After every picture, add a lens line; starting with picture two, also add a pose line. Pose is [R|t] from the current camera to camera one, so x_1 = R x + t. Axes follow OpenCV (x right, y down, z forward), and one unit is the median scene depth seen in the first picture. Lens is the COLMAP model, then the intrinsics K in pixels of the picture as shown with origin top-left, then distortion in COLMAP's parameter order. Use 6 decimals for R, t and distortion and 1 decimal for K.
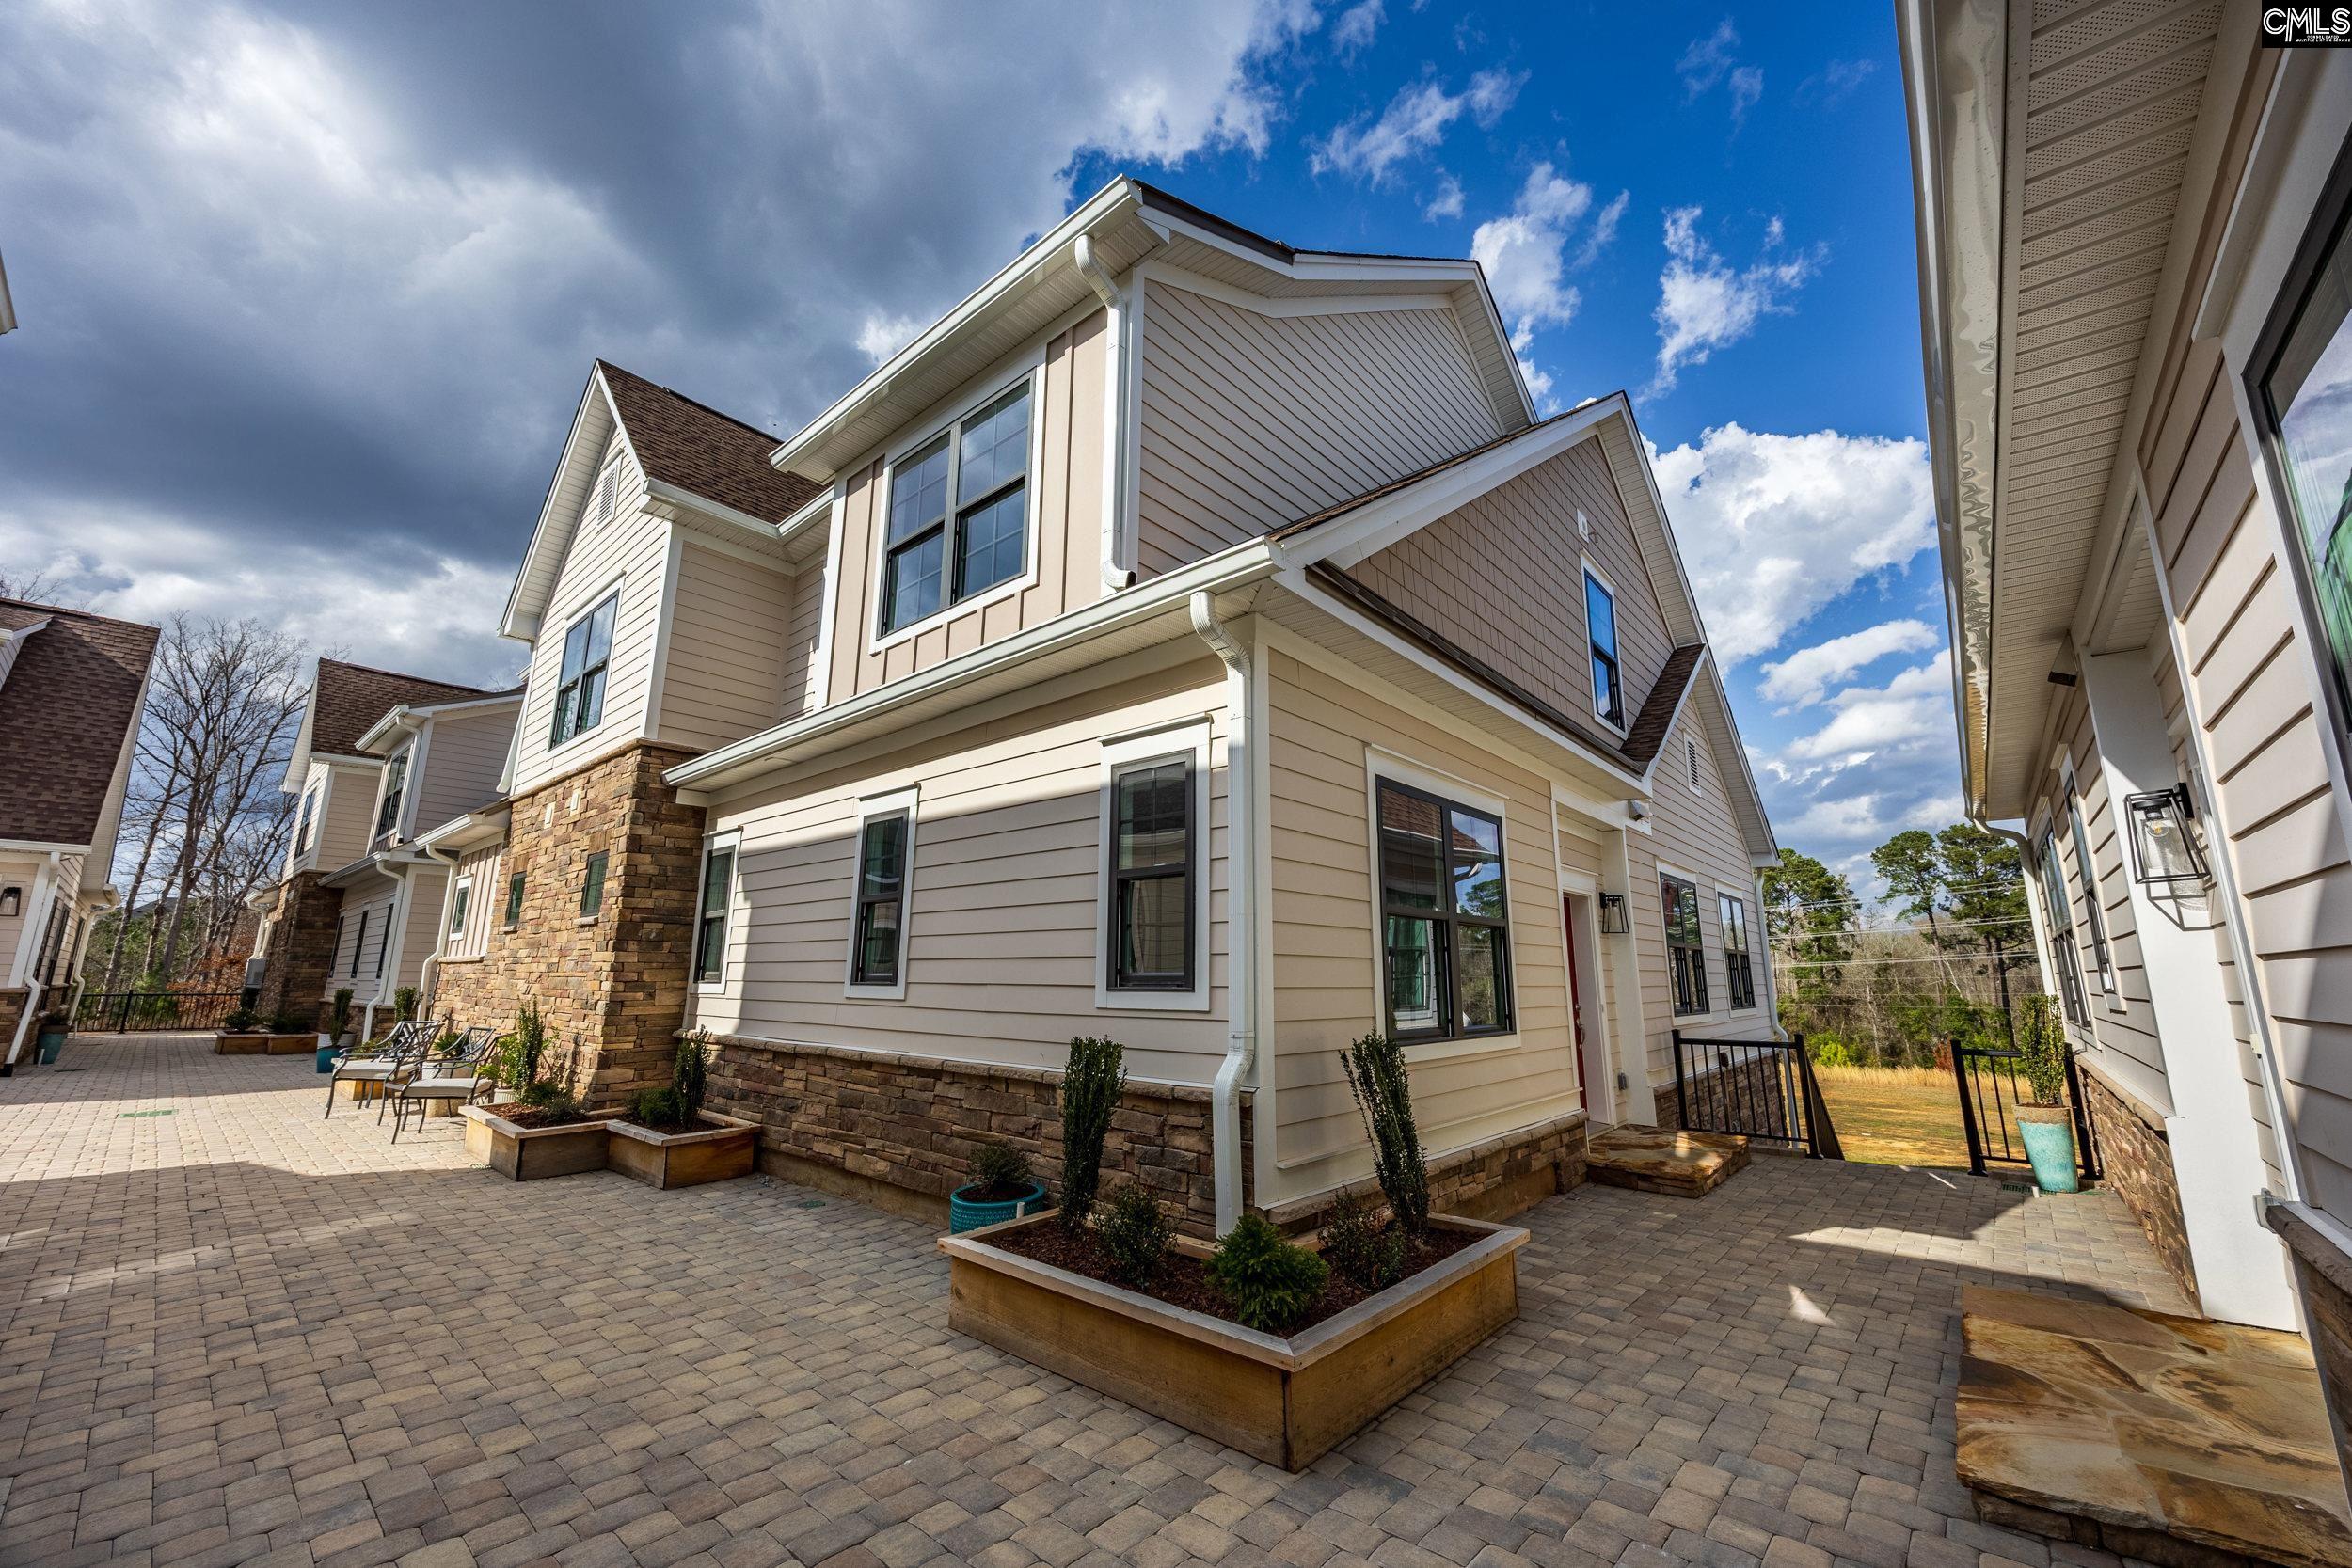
lens RADIAL K [[897.1, 0, 1187.6], [0, 897.1, 792.1], [0, 0, 1]] dist [-0.000655, -0.000193]
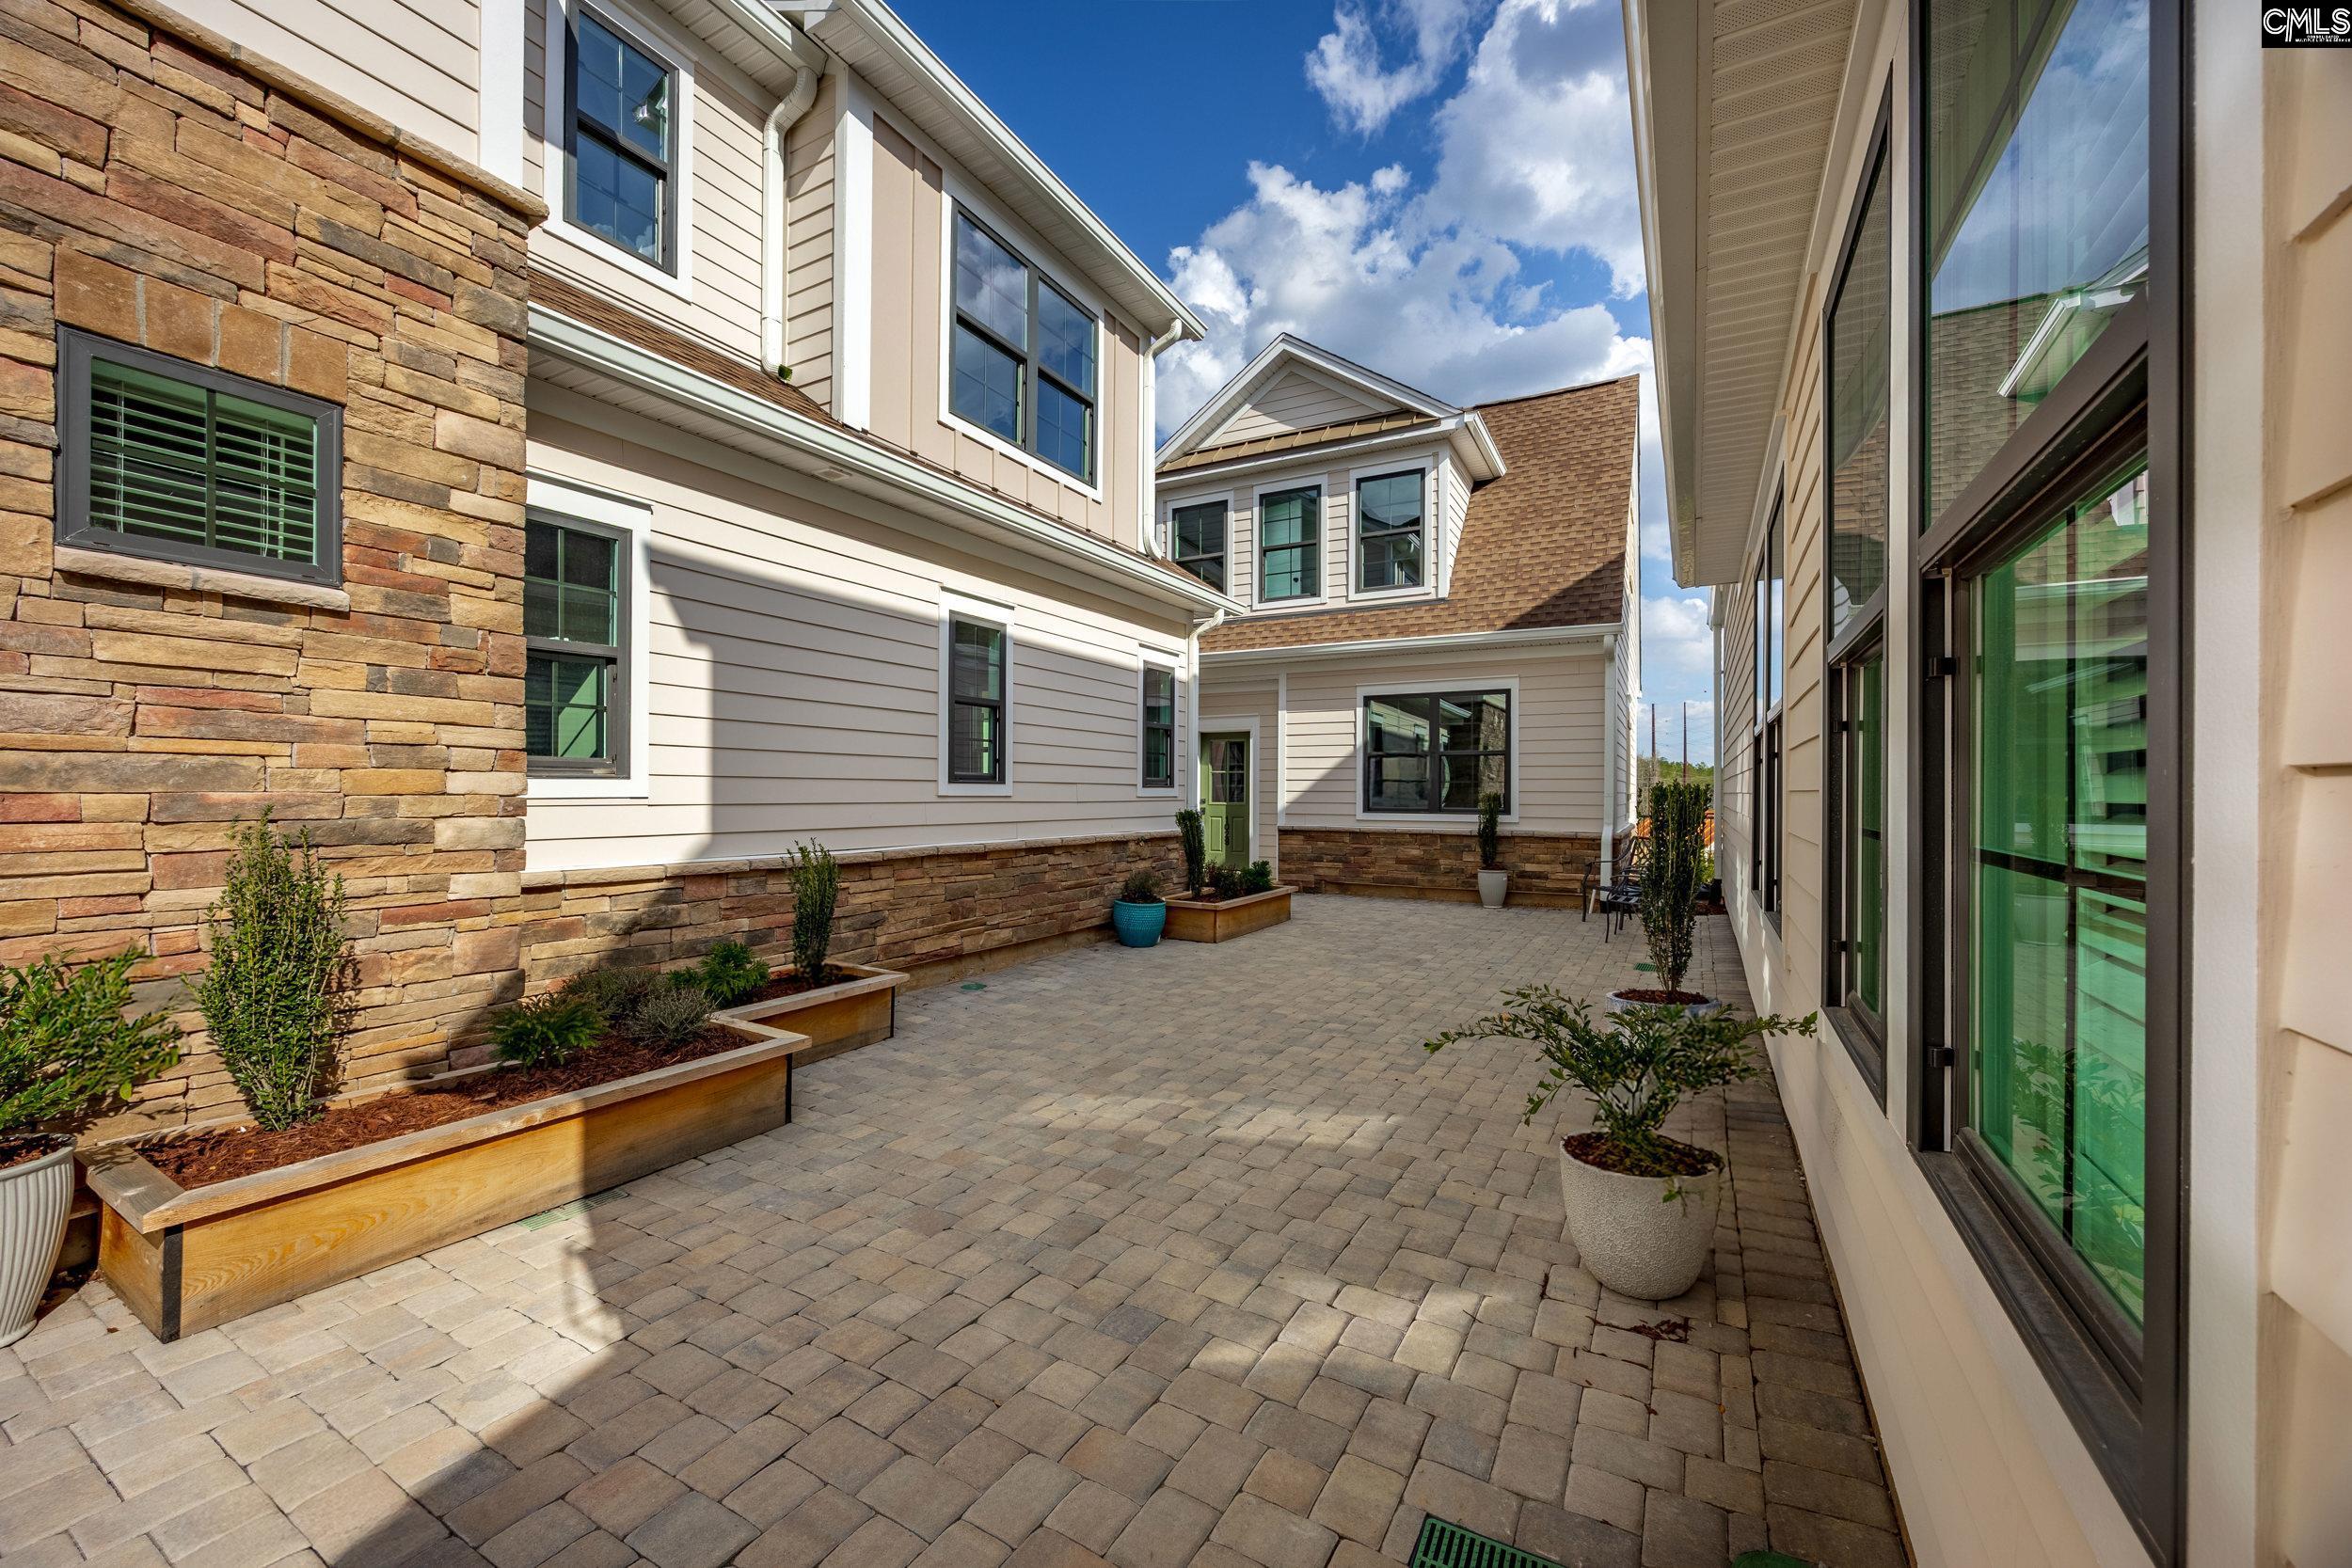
lens RADIAL K [[901.9, 0, 1182.2], [0, 901.9, 791.7], [0, 0, 1]] dist [-0.000339, -0.000269]
pose [[-0.206949, -0.002837, 0.978348, -1.620300], [-0.202394, 0.978488, -0.039975, 0.245833], [-0.957188, -0.206285, -0.203071, 1.106807]]
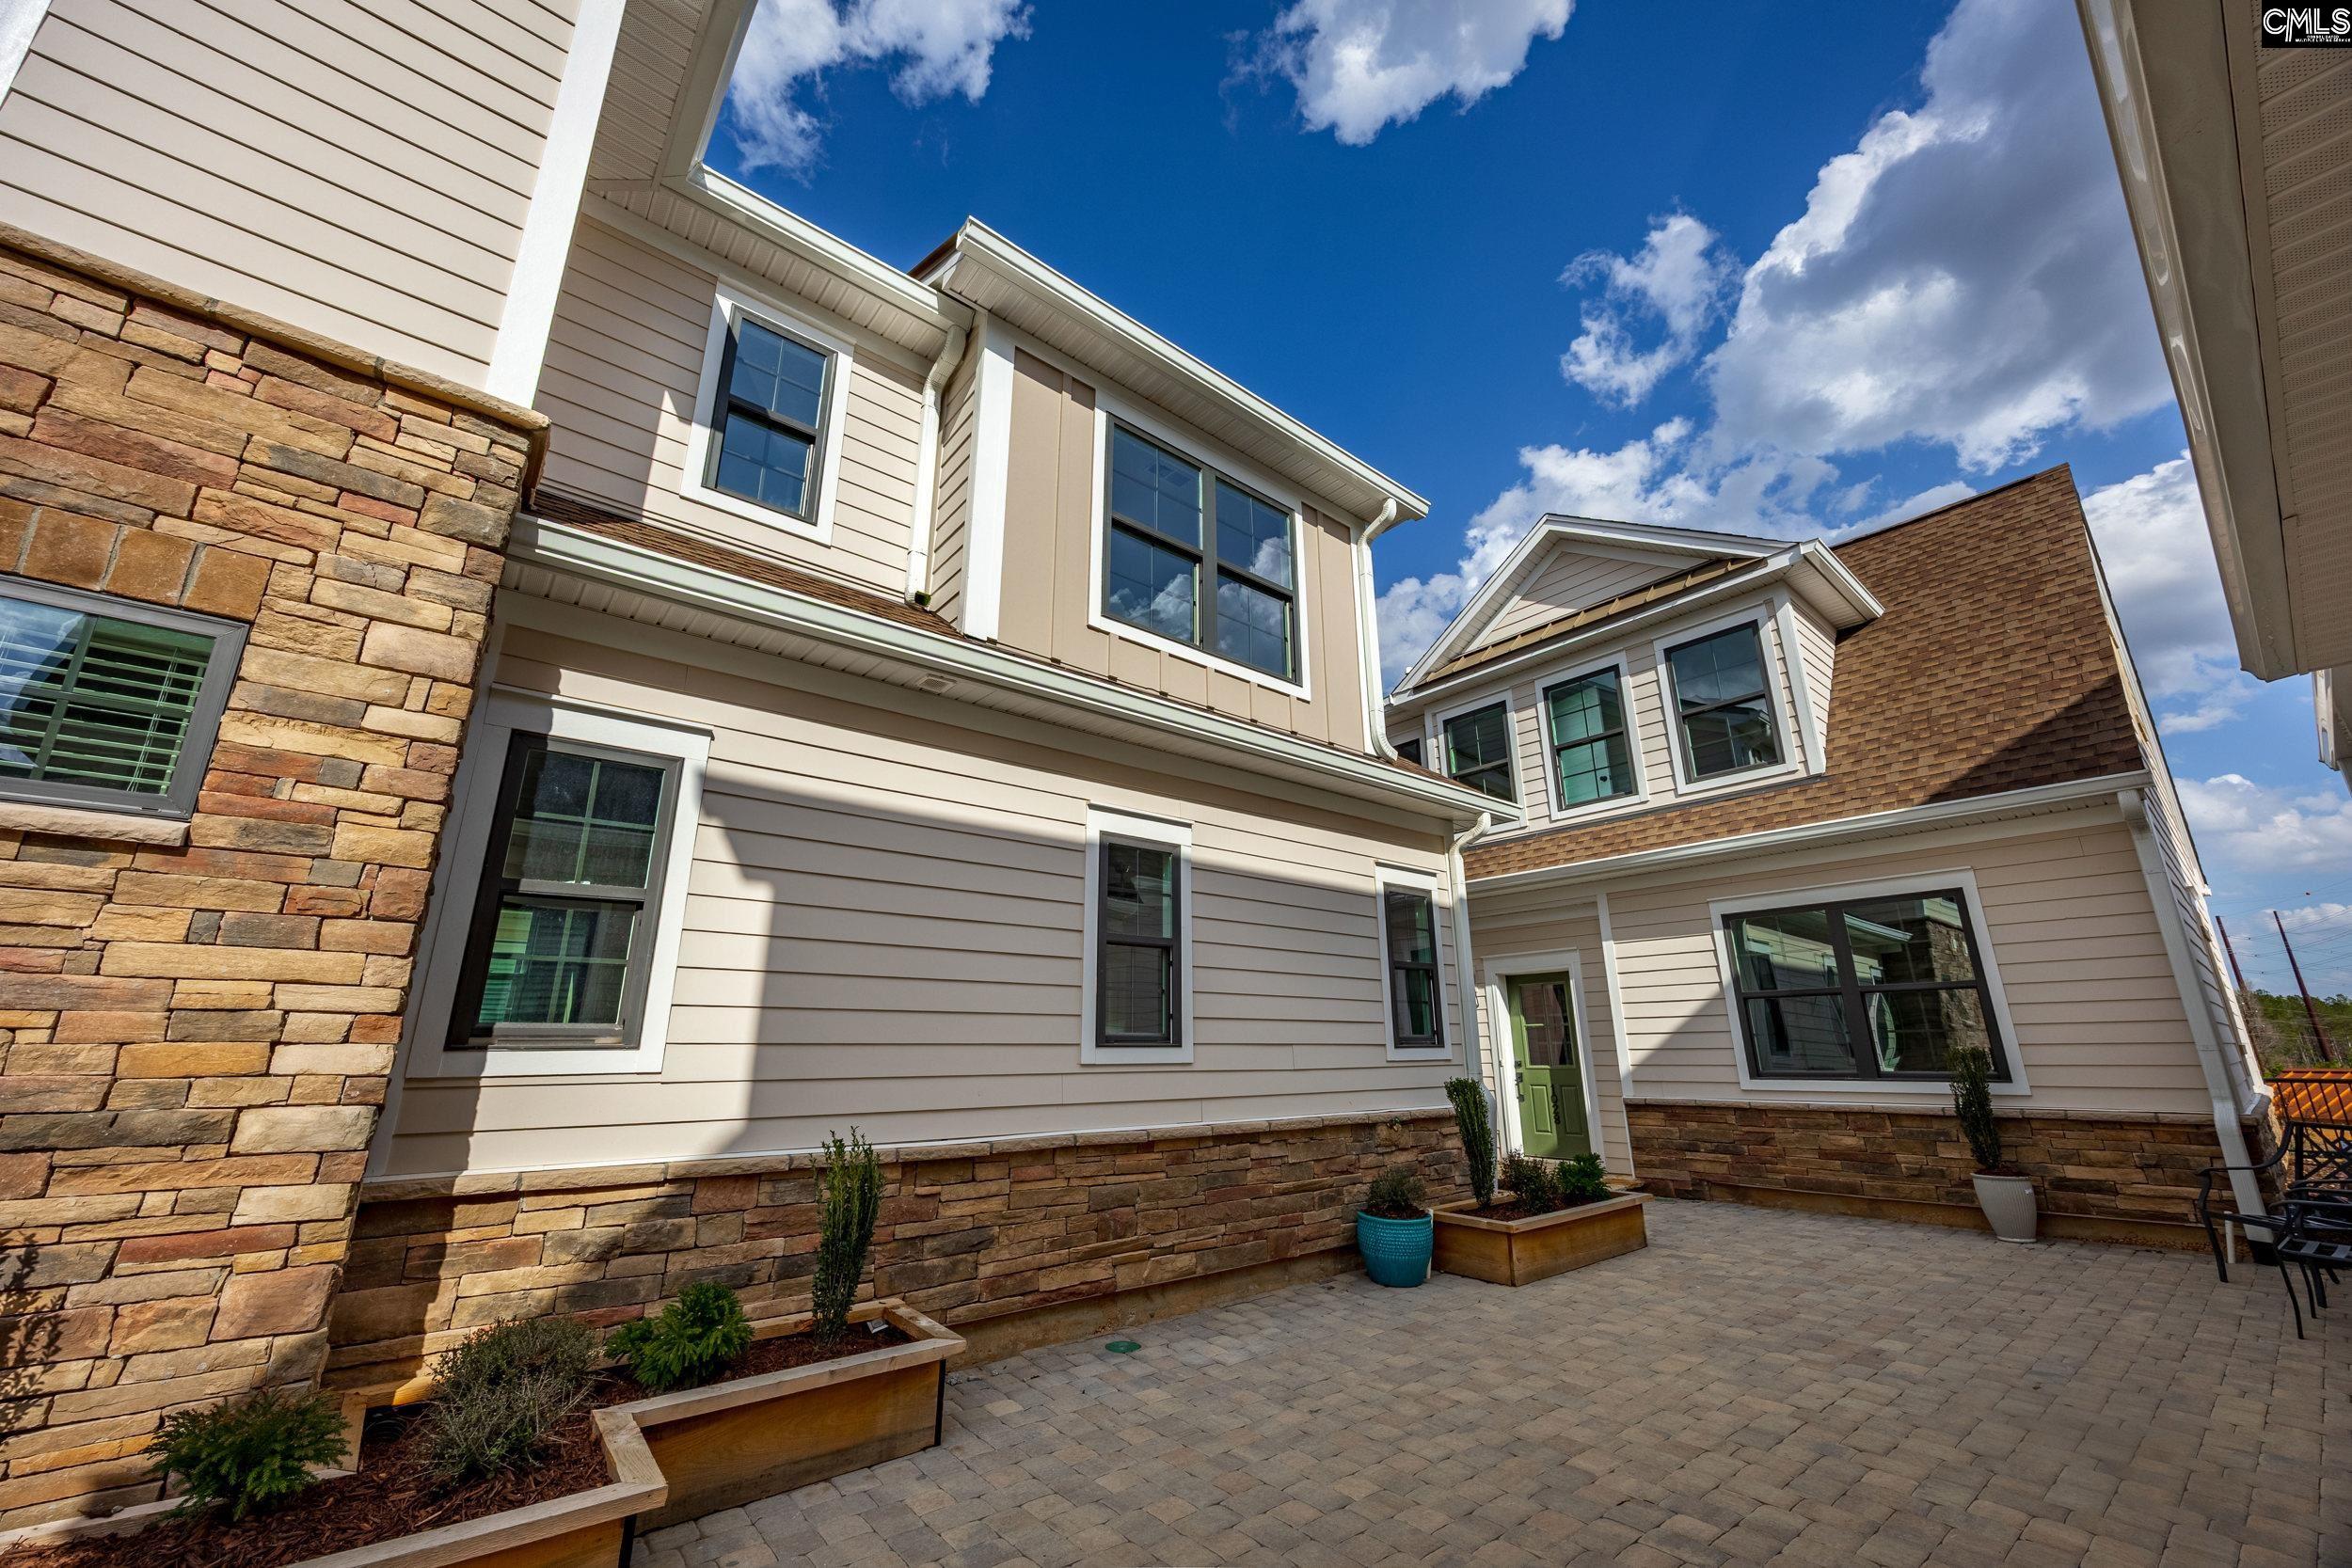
lens RADIAL K [[901.9, 0, 1182.2], [0, 901.9, 791.7], [0, 0, 1]] dist [-0.000339, -0.000269]
pose [[0.164442, 0.272243, 0.948073, -1.338427], [-0.189563, 0.951964, -0.240480, 0.207376], [-0.968000, -0.140175, 0.208150, 0.927679]]
